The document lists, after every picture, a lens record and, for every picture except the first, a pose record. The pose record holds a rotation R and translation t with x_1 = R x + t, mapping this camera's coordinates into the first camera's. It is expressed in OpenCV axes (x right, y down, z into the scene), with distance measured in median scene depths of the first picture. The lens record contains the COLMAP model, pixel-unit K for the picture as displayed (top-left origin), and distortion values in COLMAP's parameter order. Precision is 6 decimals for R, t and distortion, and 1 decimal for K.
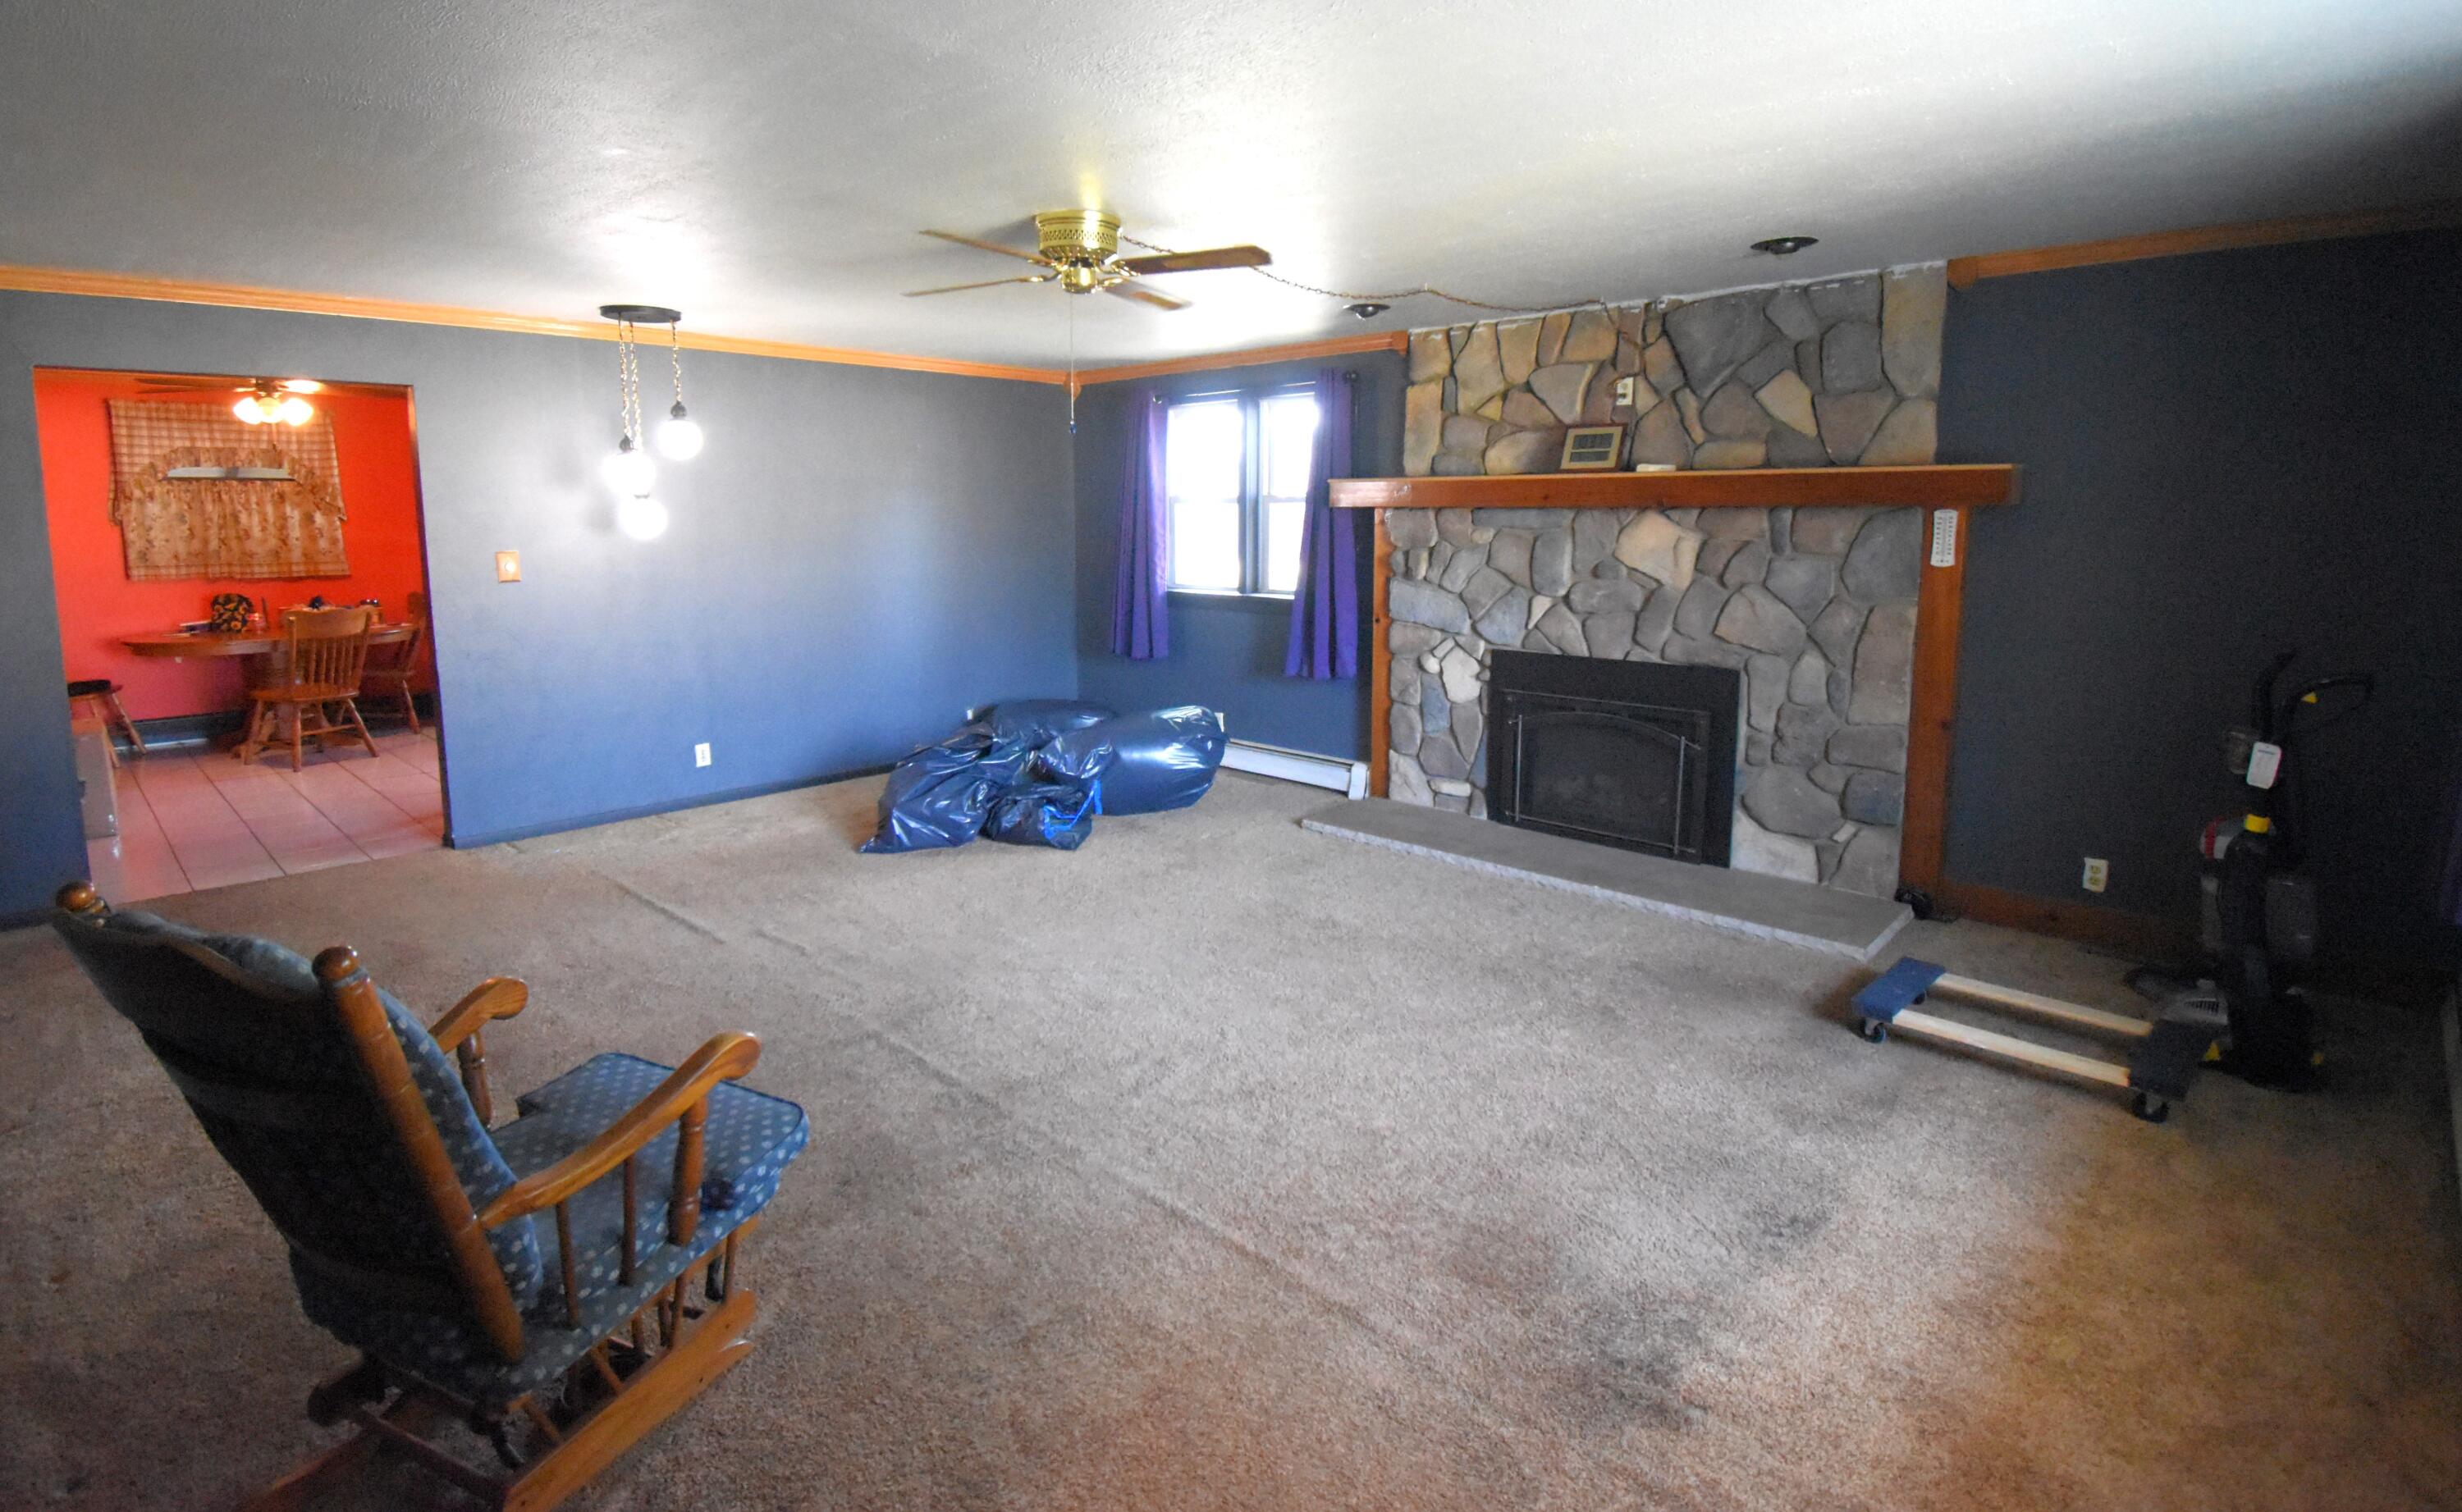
lens RADIAL K [[1160.8, 0, 1228.5], [0, 1160.8, 665.5], [0, 0, 1]] dist [-0.000097, 0.000051]
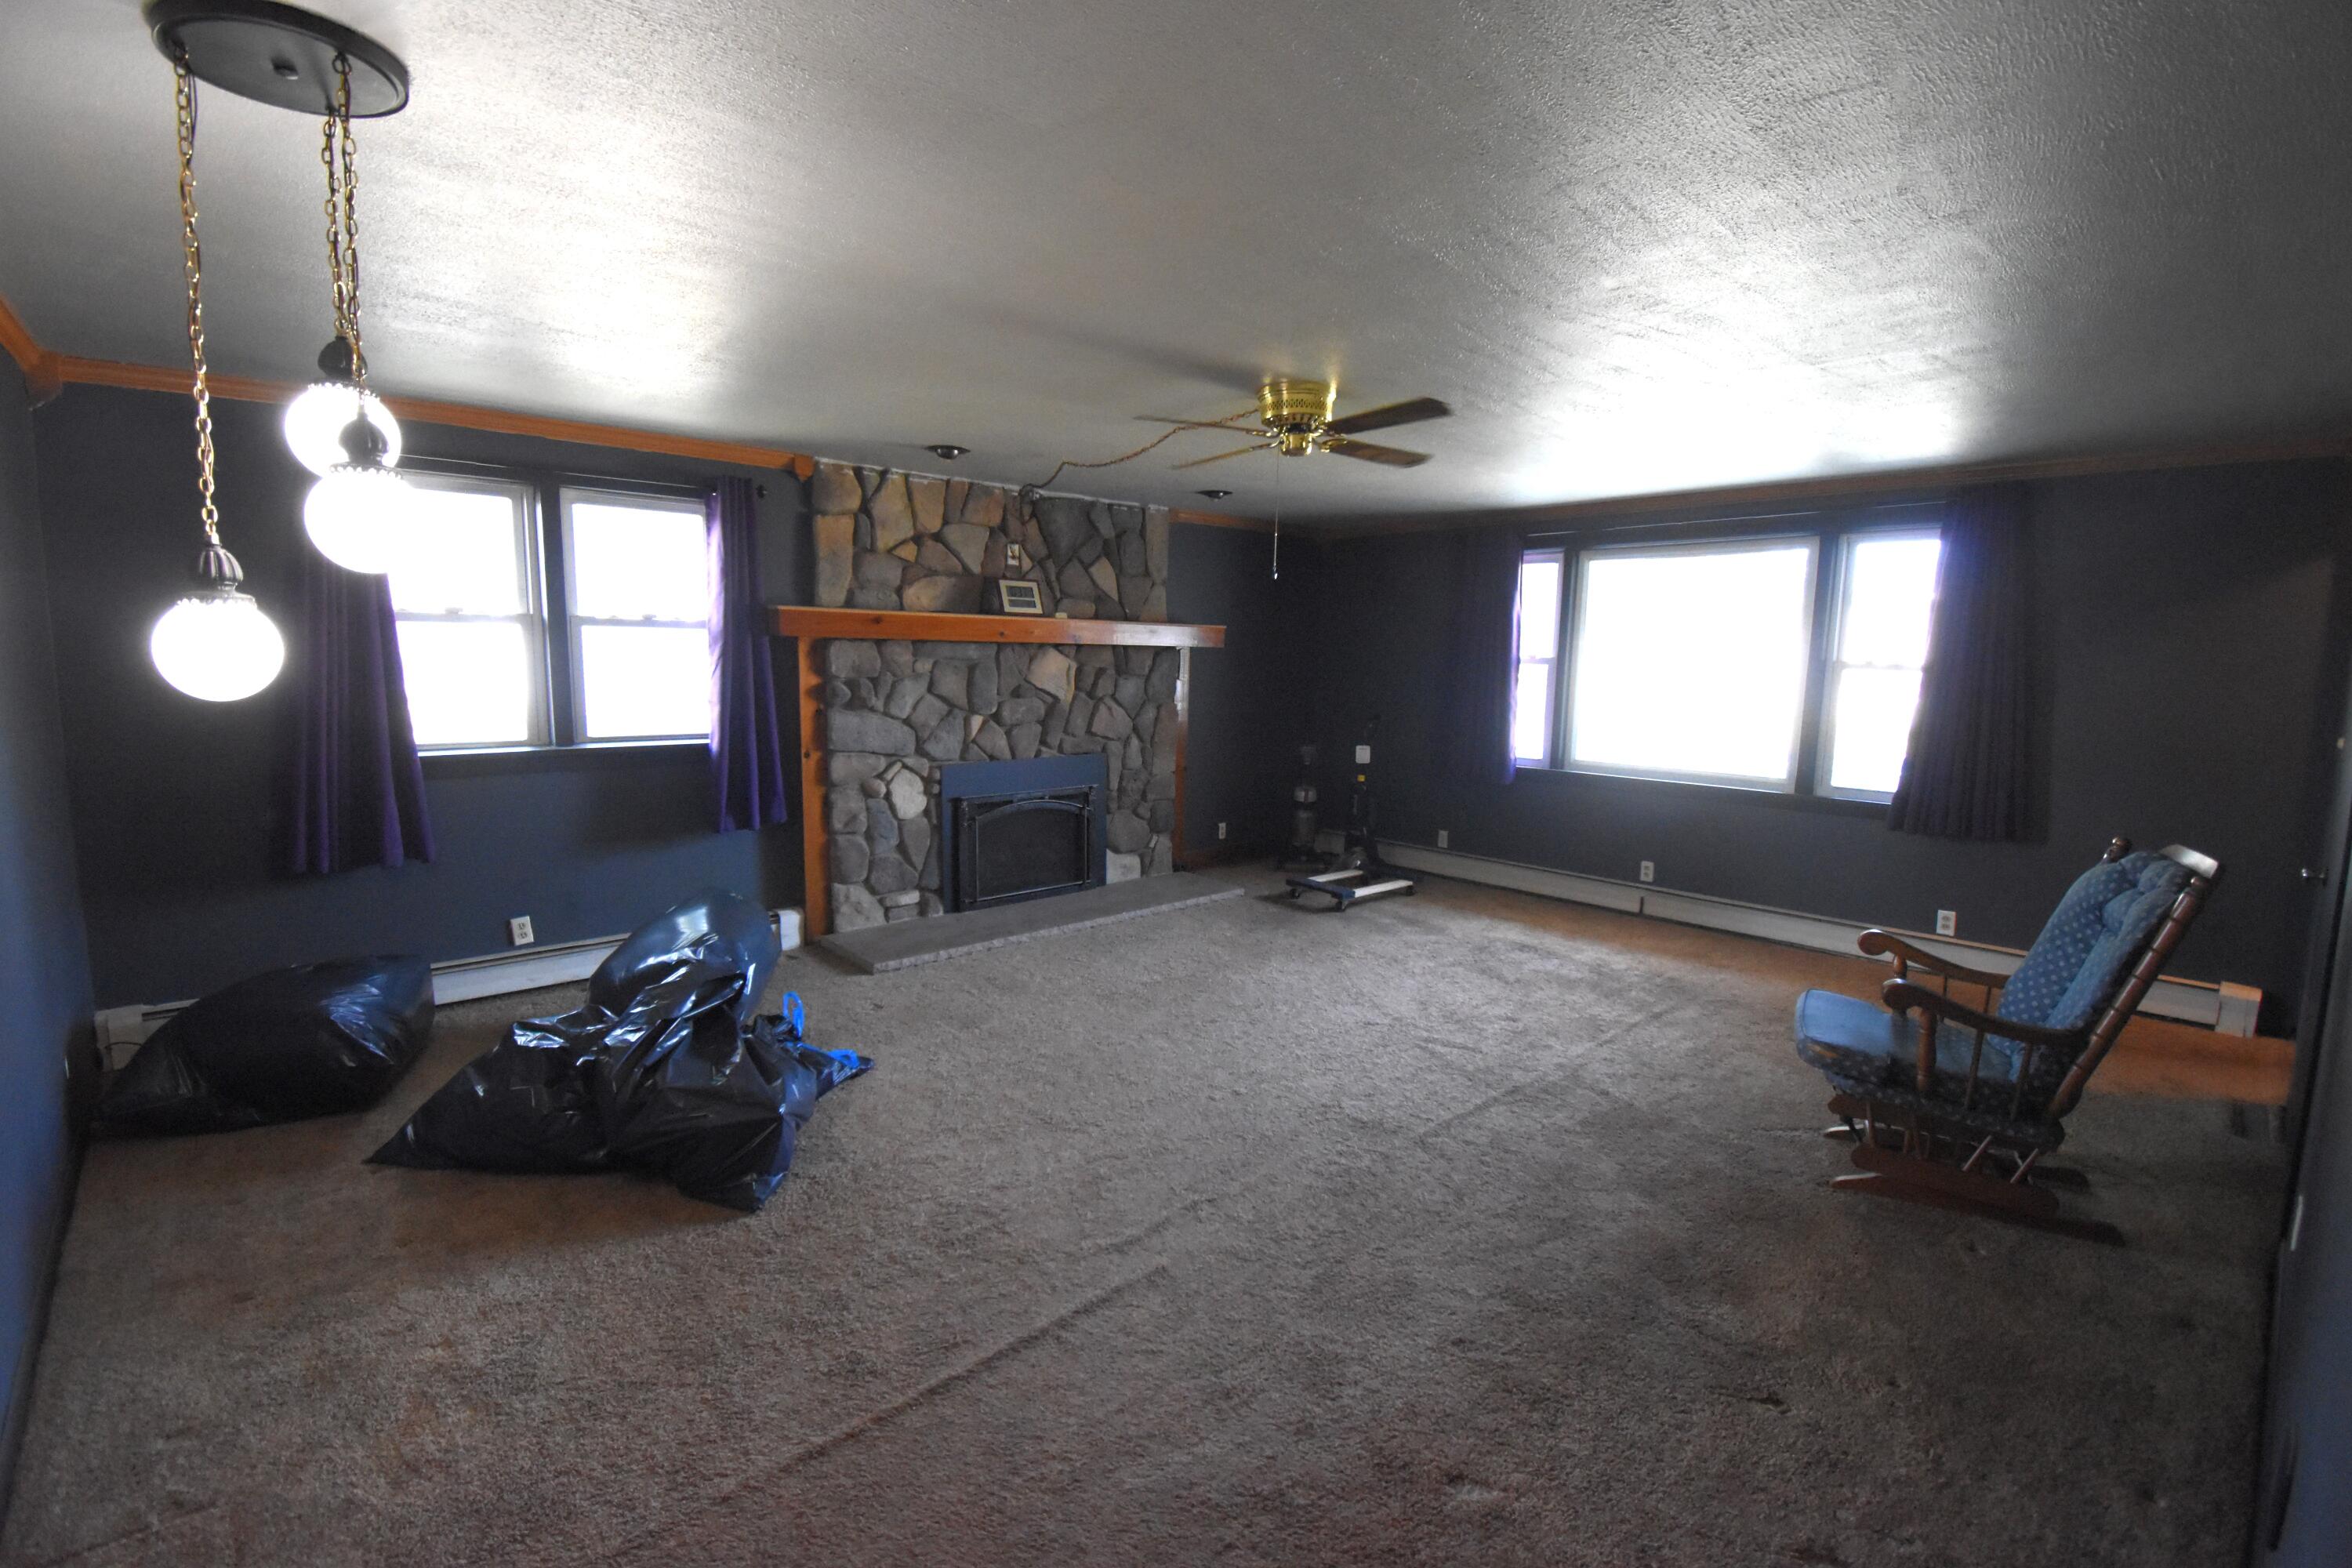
lens RADIAL K [[1032.7, 0, 1167.6], [0, 1032.7, 785.5], [0, 0, 1]] dist [0.014871, -0.022100]
pose [[0.075948, -0.127094, 0.988979, -0.778982], [0.112192, 0.986634, 0.118177, -0.091173], [-0.990780, 0.101980, 0.089192, 0.704904]]
